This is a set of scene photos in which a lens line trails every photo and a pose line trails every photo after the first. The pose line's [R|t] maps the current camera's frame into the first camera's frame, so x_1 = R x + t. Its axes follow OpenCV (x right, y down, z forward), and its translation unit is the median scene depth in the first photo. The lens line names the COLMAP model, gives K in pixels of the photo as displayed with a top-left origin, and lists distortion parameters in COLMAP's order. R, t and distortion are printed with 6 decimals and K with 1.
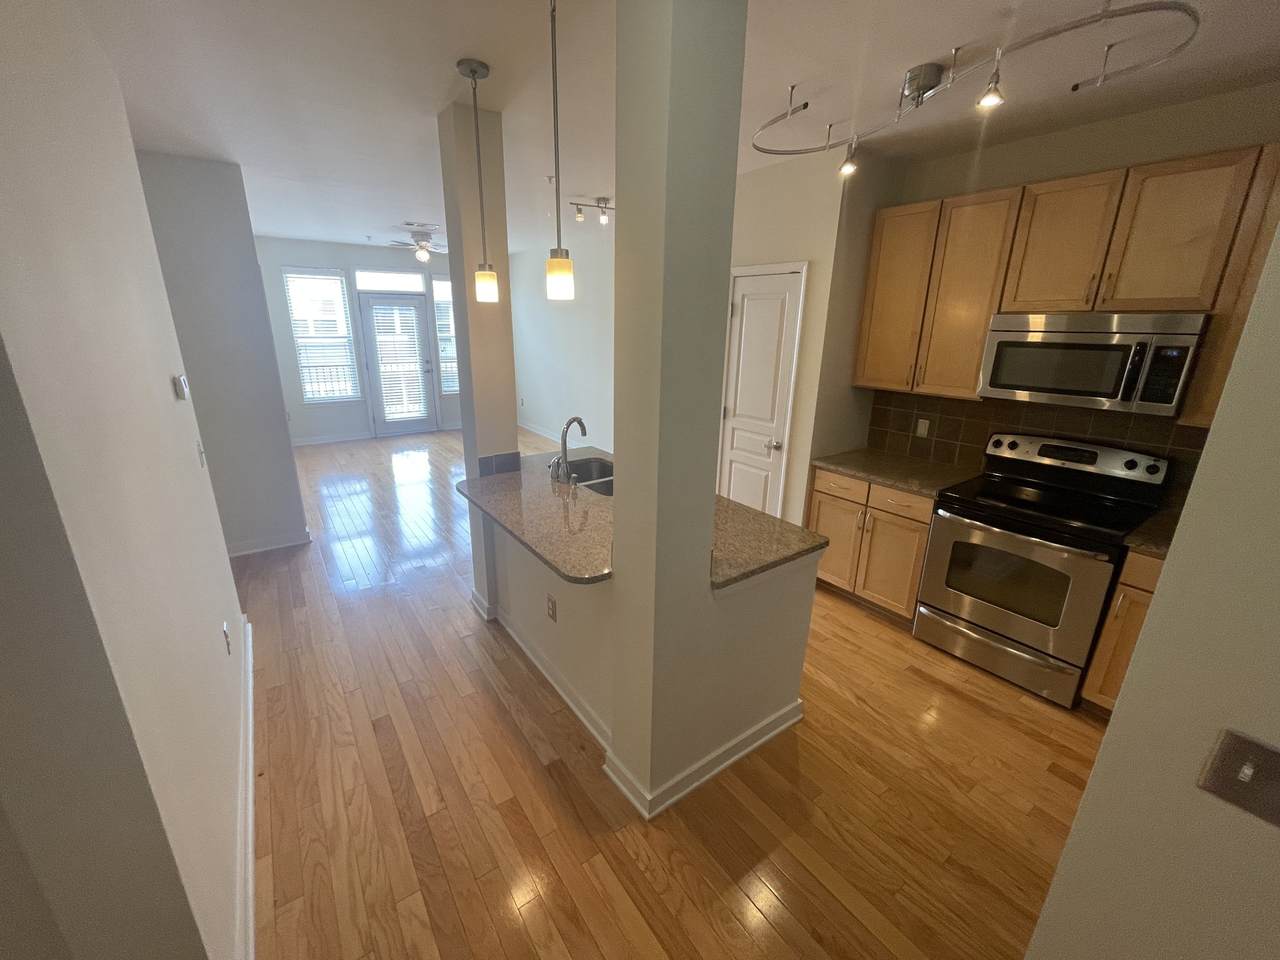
lens RADIAL K [[517.4, 0, 634.0], [0, 517.4, 476.1], [0, 0, 1]] dist [0.001308, -0.000072]
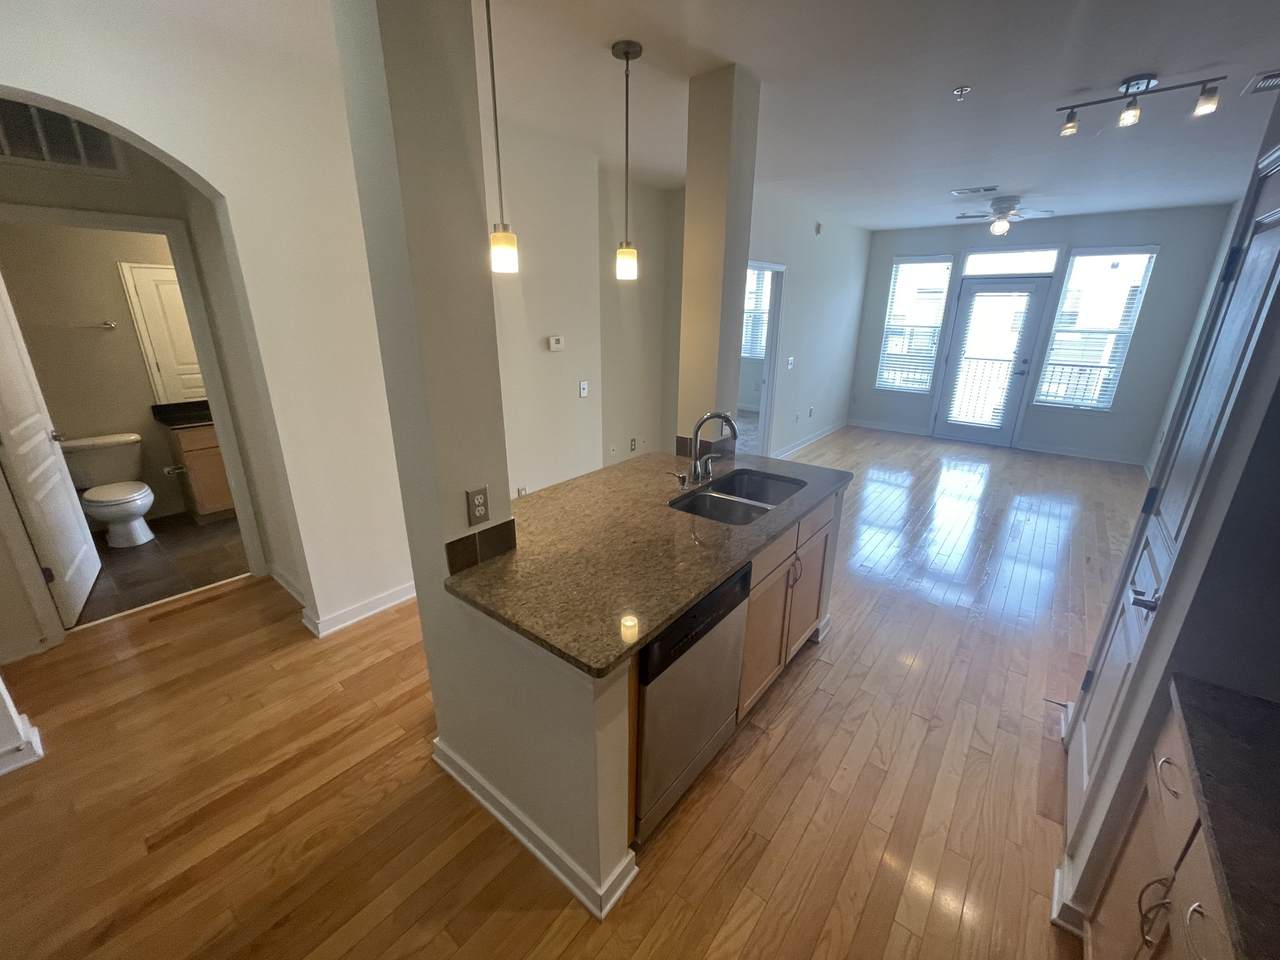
lens RADIAL K [[517.4, 0, 636.5], [0, 517.4, 479.3], [0, 0, 1]] dist [0.001308, -0.000072]
pose [[0.263765, 0.296478, -0.917894, 0.258575], [-0.284468, 0.933179, 0.219671, -0.063424], [0.921687, 0.203170, 0.330478, 0.247102]]
